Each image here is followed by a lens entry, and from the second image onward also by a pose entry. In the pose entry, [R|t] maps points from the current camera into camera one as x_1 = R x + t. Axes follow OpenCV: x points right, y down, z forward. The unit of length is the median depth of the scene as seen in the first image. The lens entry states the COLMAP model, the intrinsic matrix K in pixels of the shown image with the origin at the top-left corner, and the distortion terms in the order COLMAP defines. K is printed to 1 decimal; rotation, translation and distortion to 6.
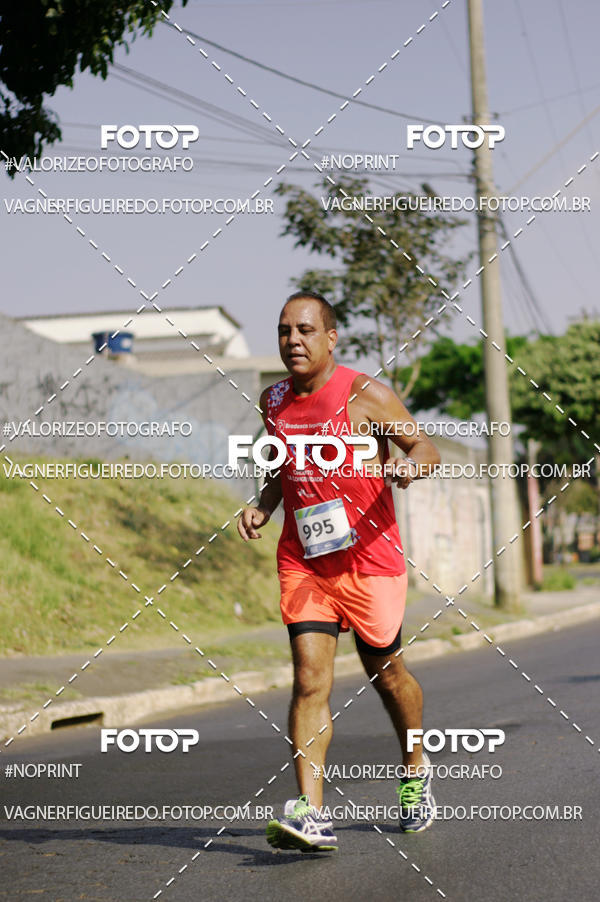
lens RADIAL K [[2380.7, 0, 300.0], [0, 2380.7, 451.0], [0, 0, 1]] dist [0.074712, 0.252255]
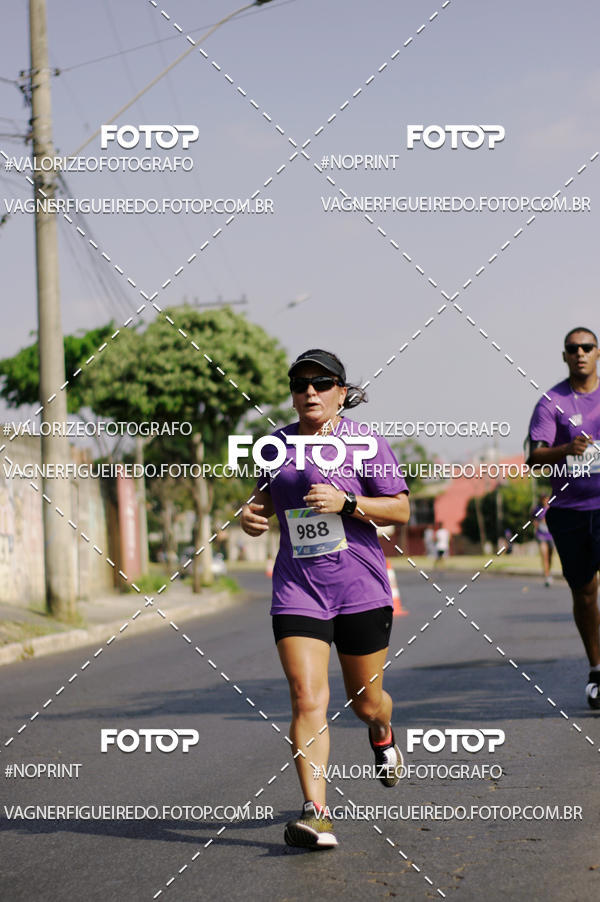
lens RADIAL K [[2246.5, 0, 300.0], [0, 2246.5, 451.0], [0, 0, 1]] dist [-0.015285, -0.178424]
pose [[0.989745, 0.013045, 0.142250, 0.043235], [-0.012976, 0.999915, -0.001415, 0.002757], [-0.142256, -0.000446, 0.989830, 0.114247]]
